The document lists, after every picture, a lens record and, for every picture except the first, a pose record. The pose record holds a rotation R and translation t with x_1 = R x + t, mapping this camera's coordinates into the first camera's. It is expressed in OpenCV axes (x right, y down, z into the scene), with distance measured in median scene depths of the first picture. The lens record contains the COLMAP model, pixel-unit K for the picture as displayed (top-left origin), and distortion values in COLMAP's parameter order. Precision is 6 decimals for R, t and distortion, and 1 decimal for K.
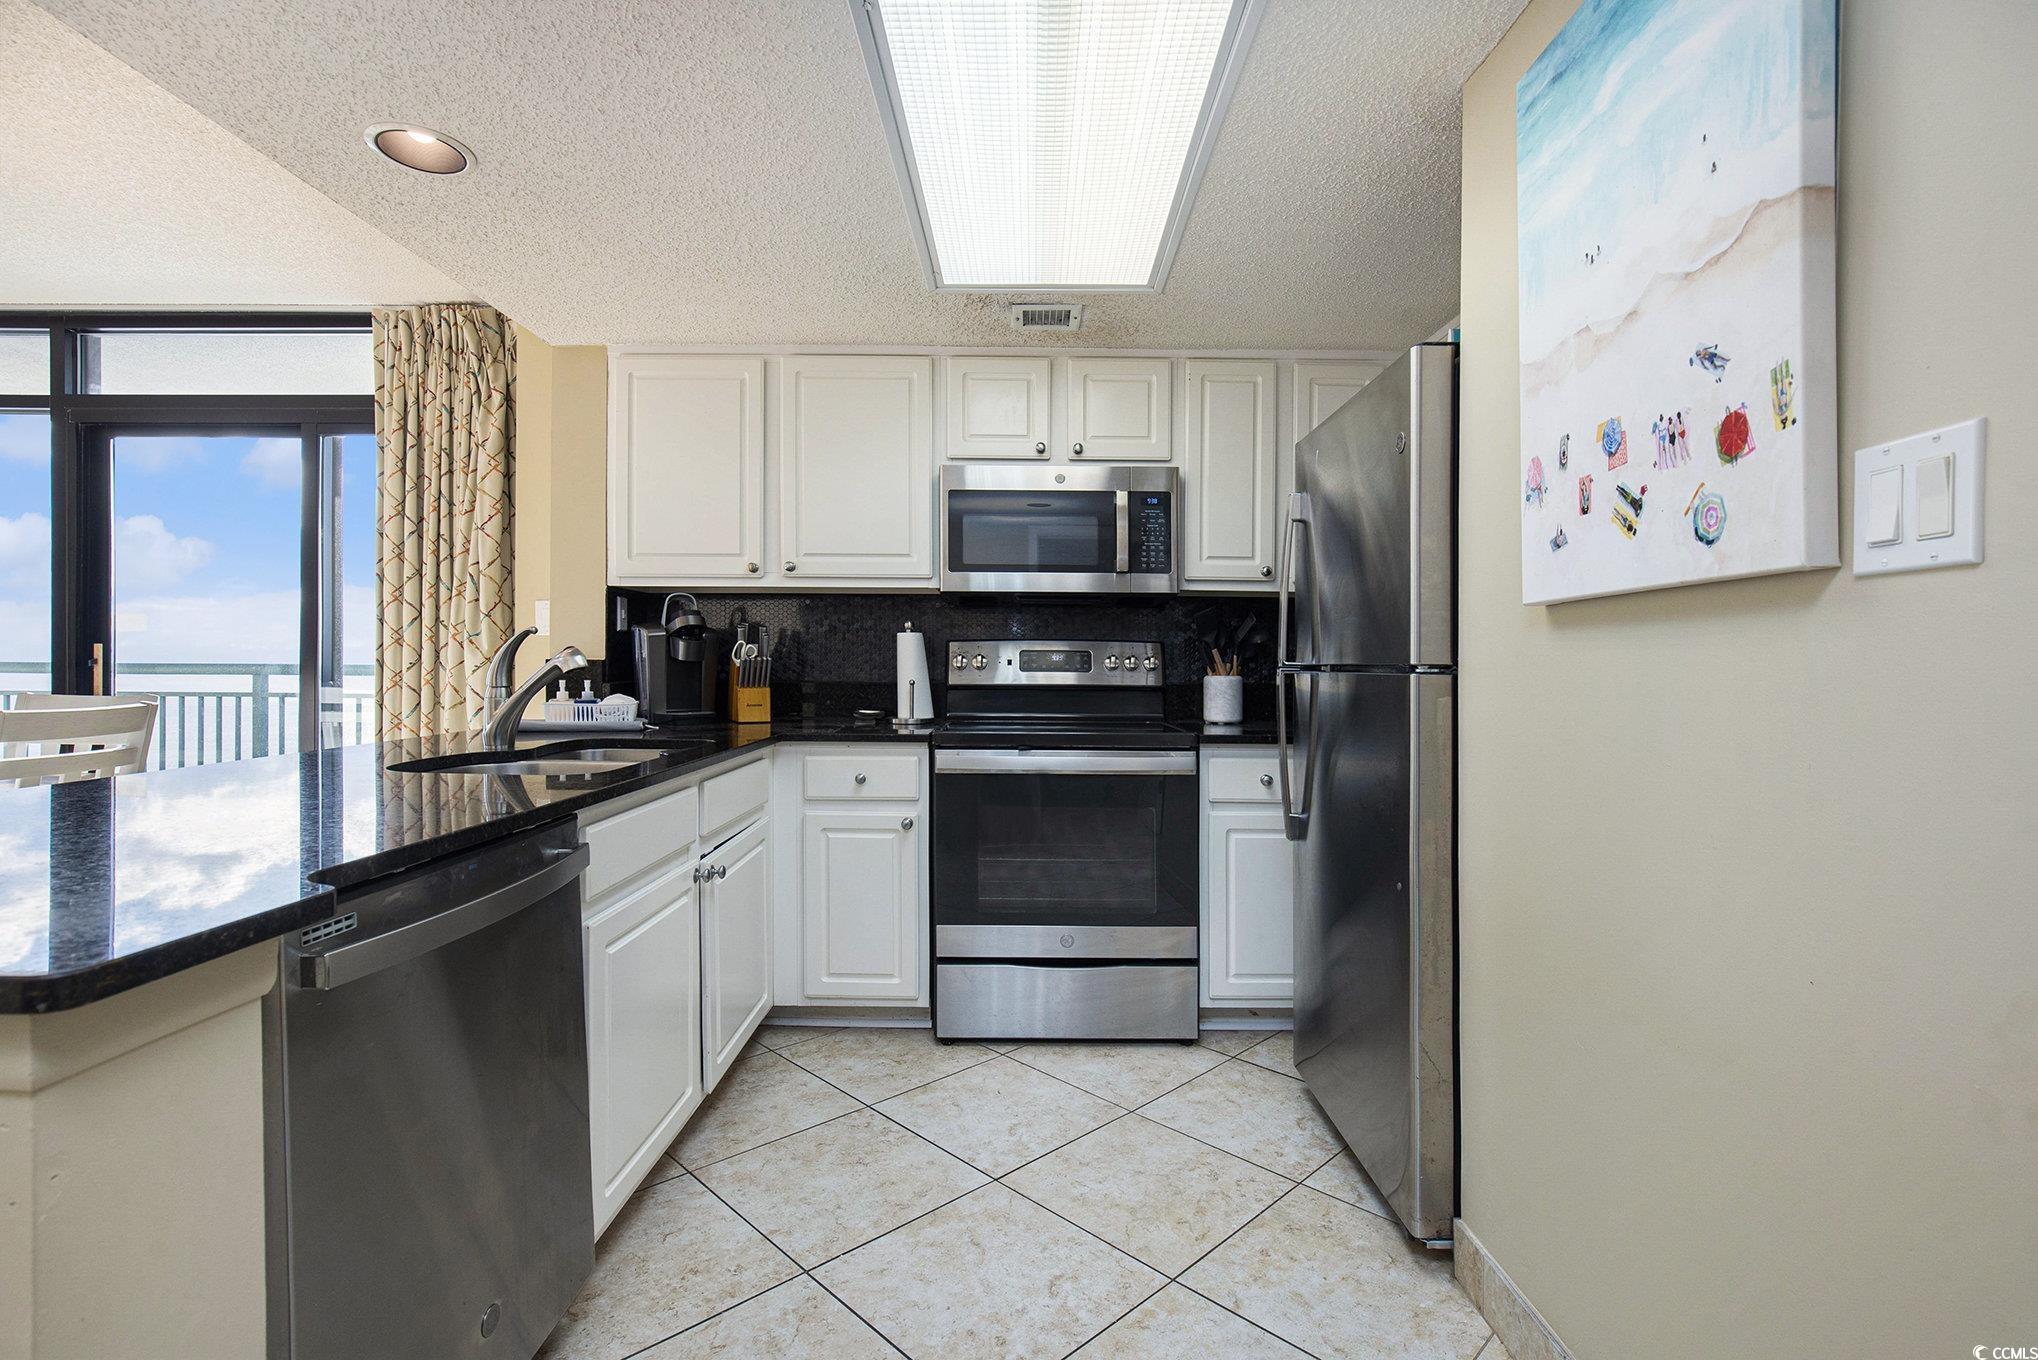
lens RADIAL K [[935.2, 0, 1025.5], [0, 935.2, 665.8], [0, 0, 1]] dist [-0.020686, 0.002476]
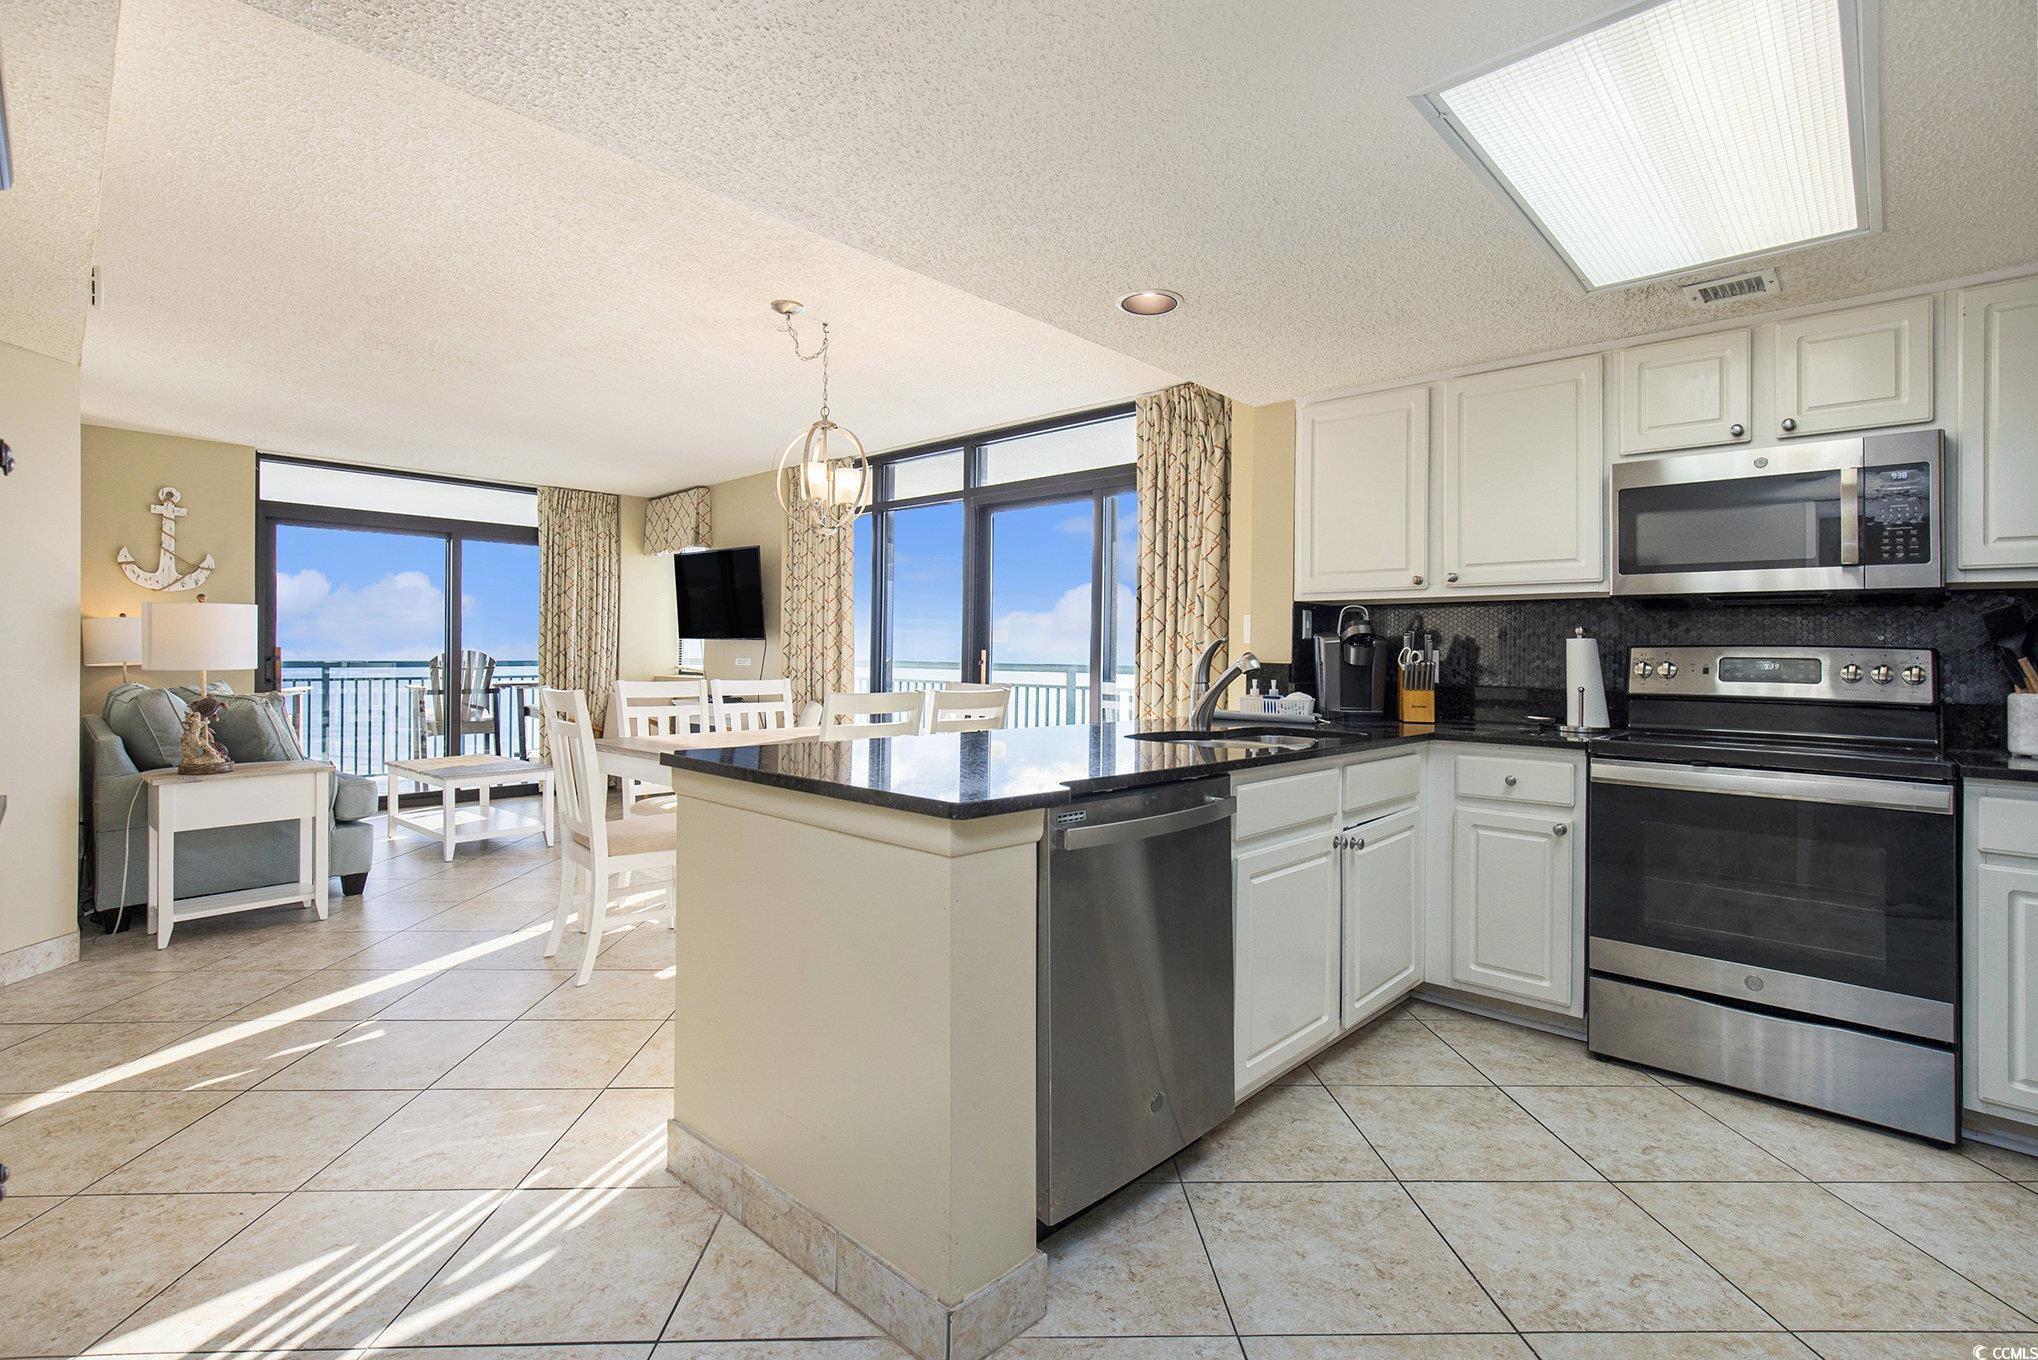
lens RADIAL K [[935.2, 0, 1026.2], [0, 935.2, 671.0], [0, 0, 1]] dist [-0.020686, 0.002476]
pose [[0.732883, 0.013107, -0.680228, 0.116998], [-0.014291, 0.999890, 0.003869, 0.003541], [0.680204, 0.006886, 0.732990, -0.108692]]
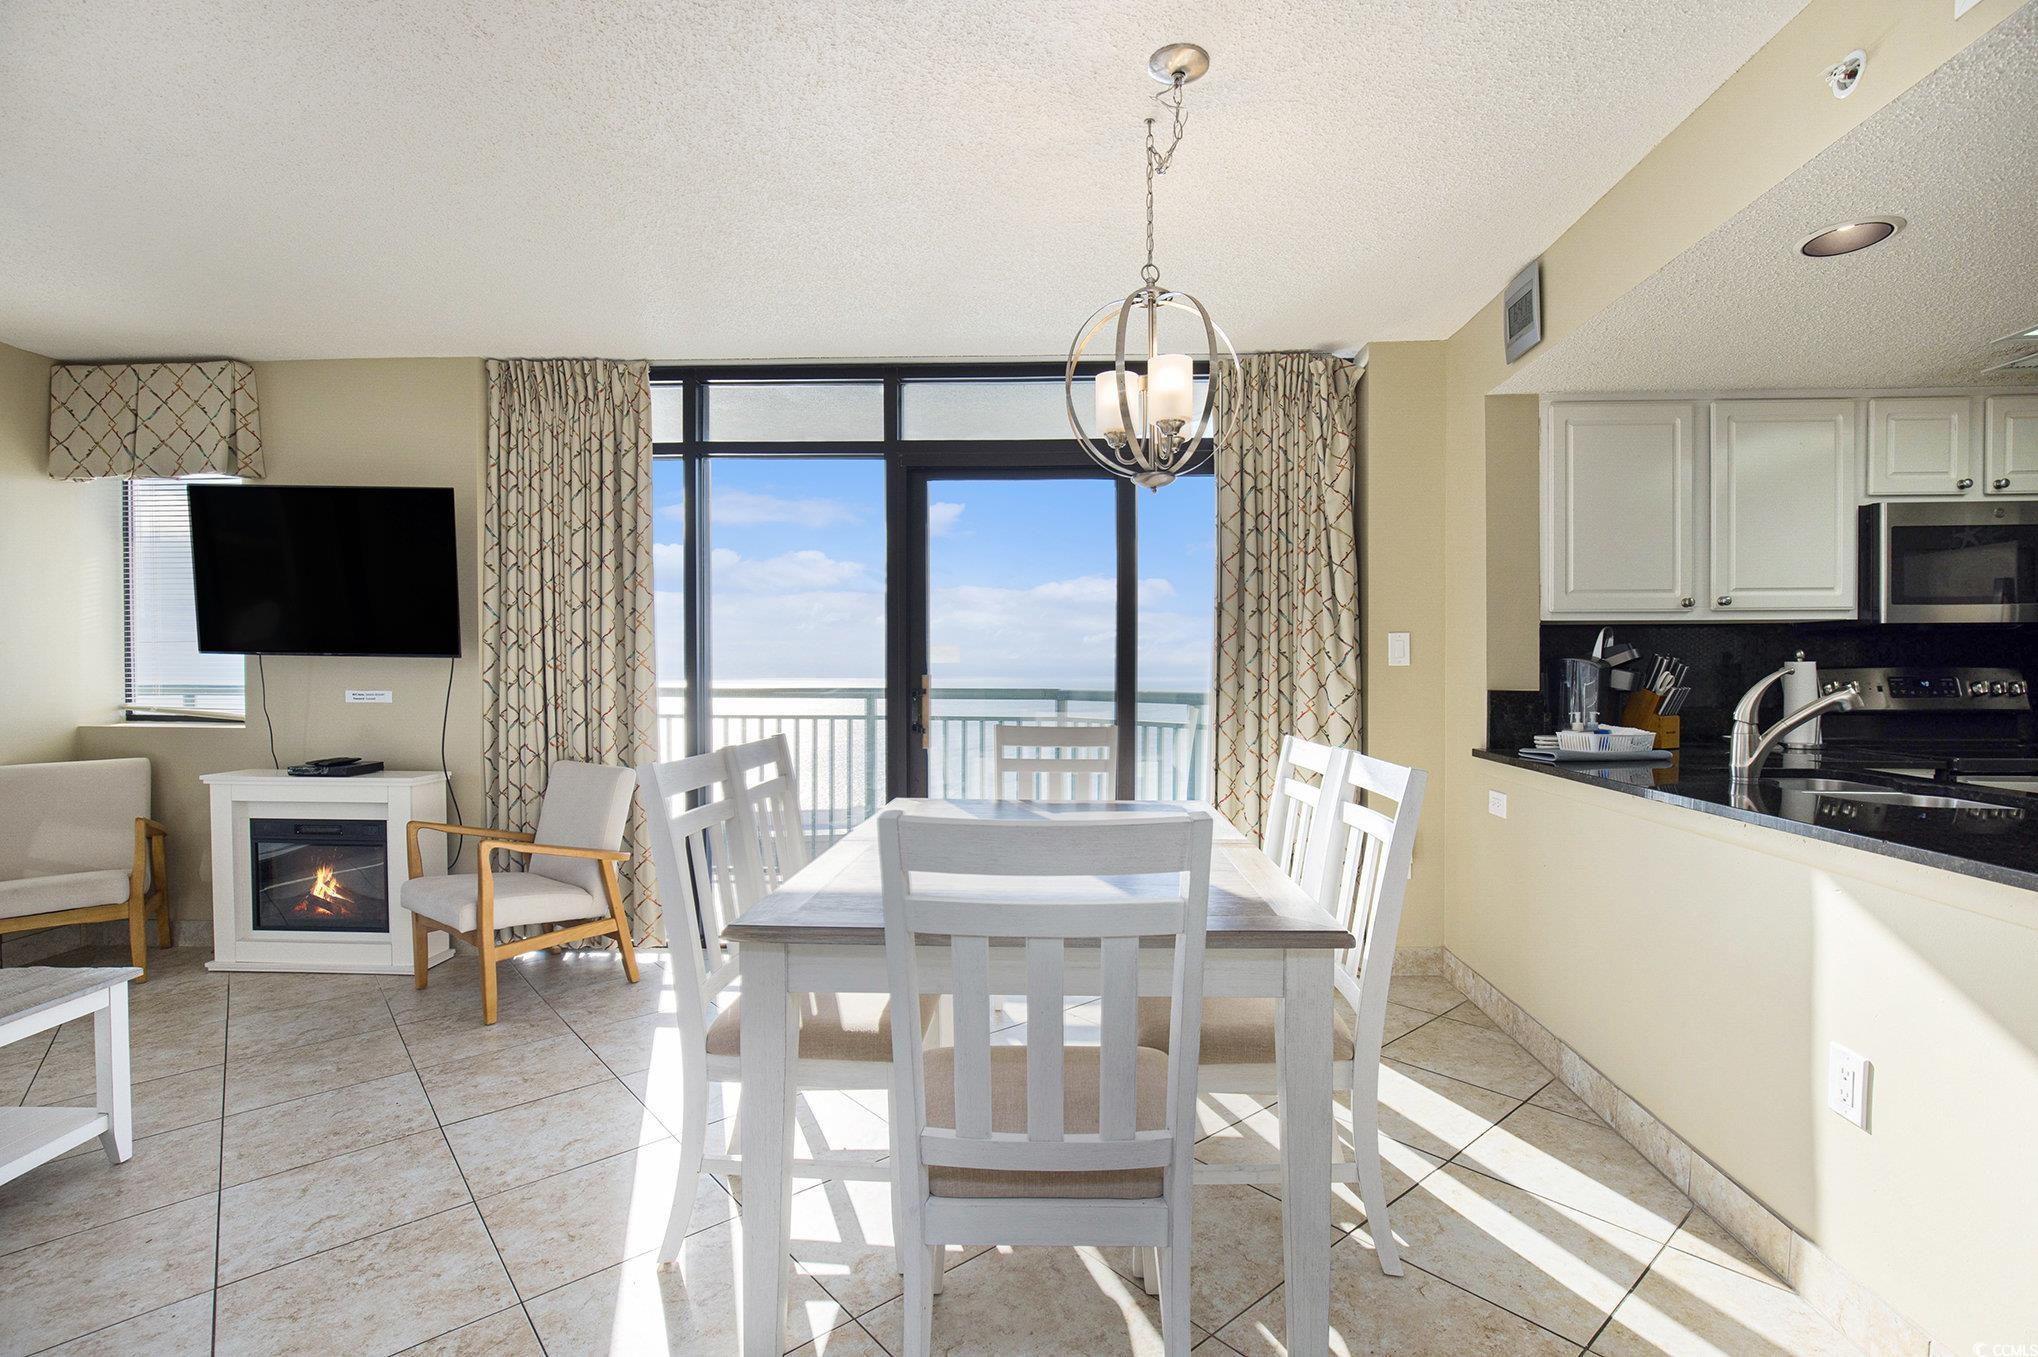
lens RADIAL K [[935.2, 0, 1033.8], [0, 935.2, 658.6], [0, 0, 1]] dist [-0.020686, 0.002476]
pose [[0.999150, -0.005080, -0.040898, -1.040178], [0.004042, 0.999668, -0.025428, -0.016879], [0.041014, 0.025242, 0.998840, -0.092465]]
